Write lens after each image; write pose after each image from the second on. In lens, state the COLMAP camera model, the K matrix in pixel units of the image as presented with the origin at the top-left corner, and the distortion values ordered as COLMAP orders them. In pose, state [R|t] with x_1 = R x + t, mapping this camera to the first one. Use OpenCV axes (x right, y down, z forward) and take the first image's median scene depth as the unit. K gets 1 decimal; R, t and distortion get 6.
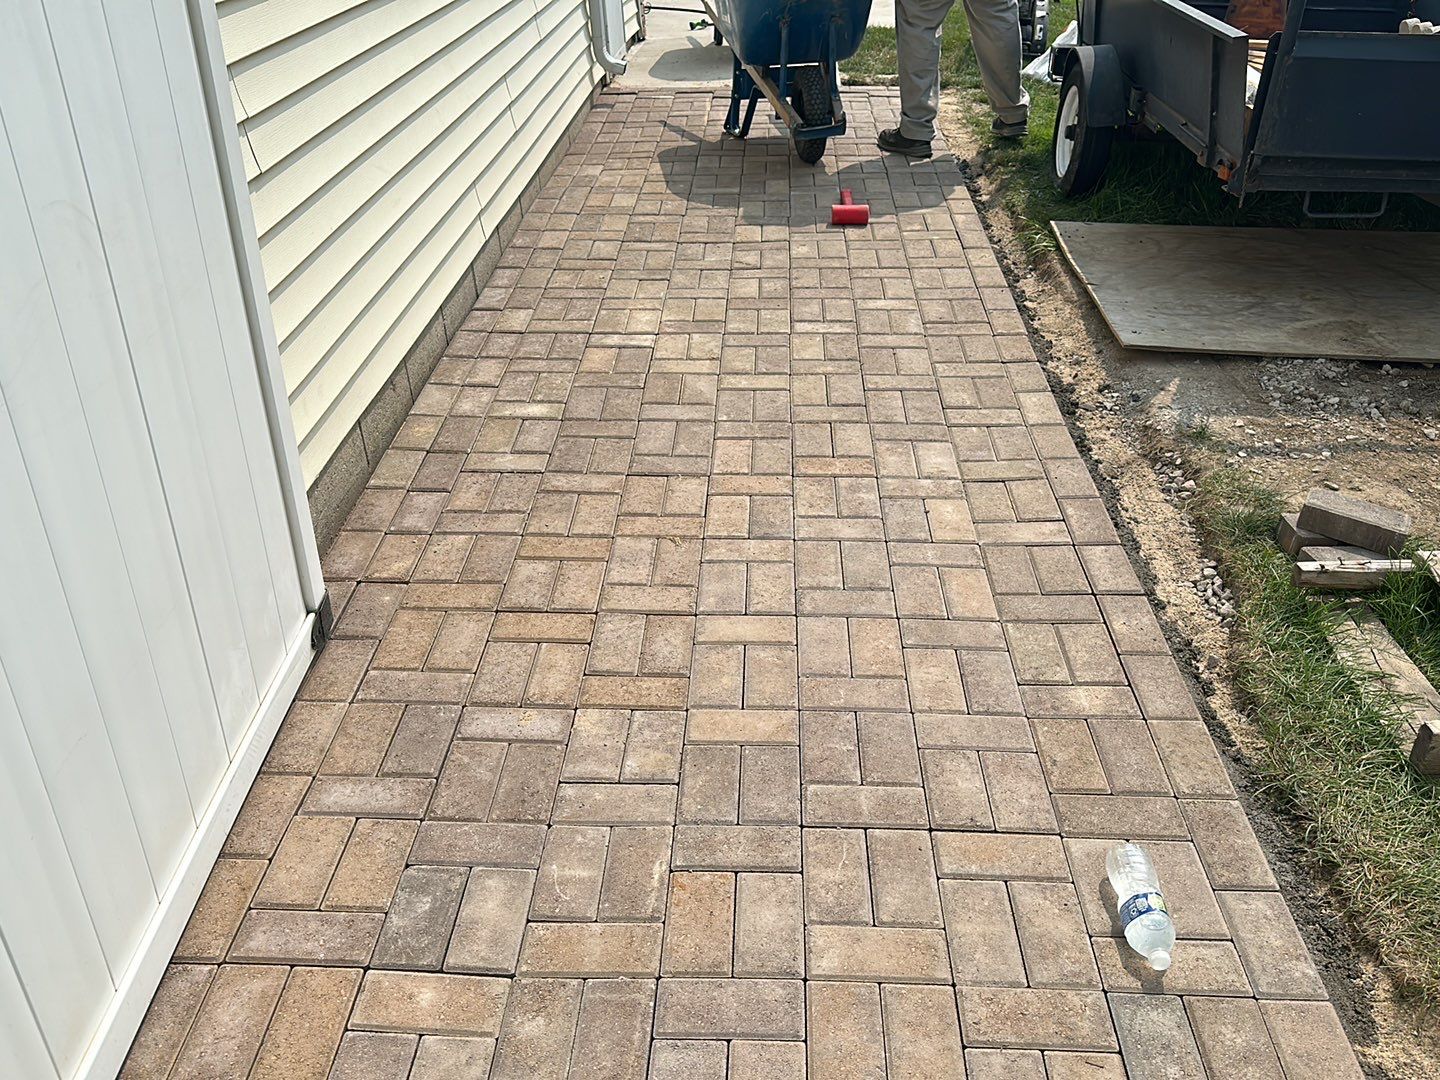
lens RADIAL K [[1275.9, 0, 720.0], [0, 1275.9, 540.0], [0, 0, 1]] dist [0.181589, -0.364771]
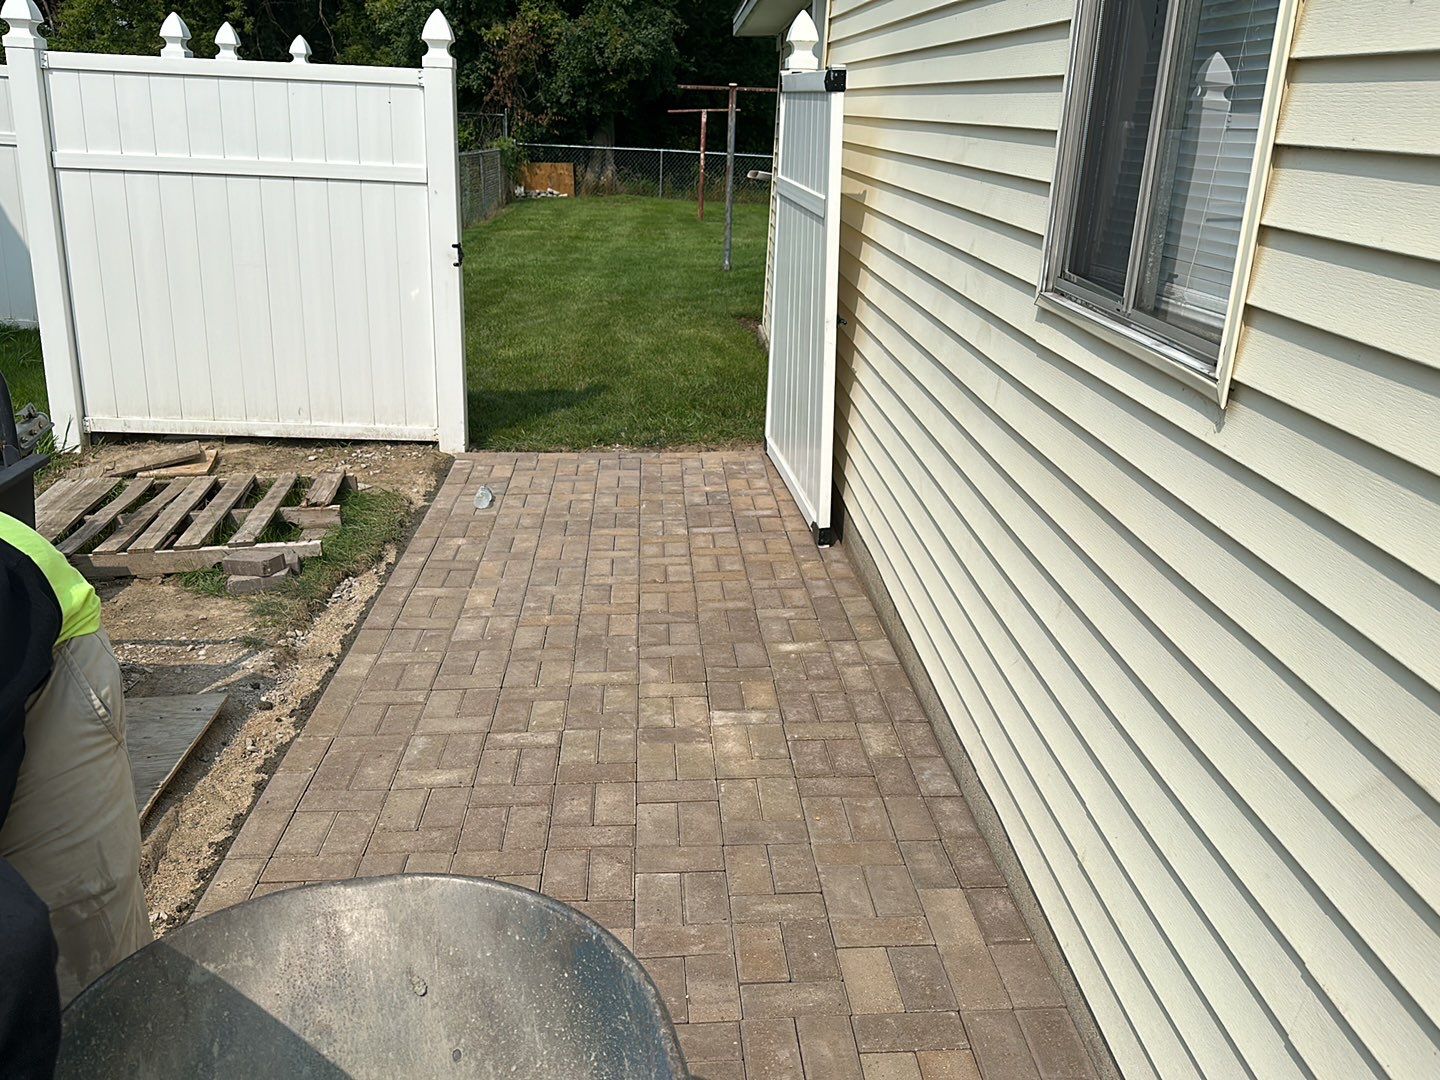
lens RADIAL K [[1275.9, 0, 720.0], [0, 1275.9, 540.0], [0, 0, 1]] dist [0.181589, -0.364771]
pose [[-0.995311, 0.032451, -0.091117, 0.025378], [-0.046057, 0.669374, 0.741497, -1.022761], [0.085054, 0.742217, -0.664740, 1.668000]]
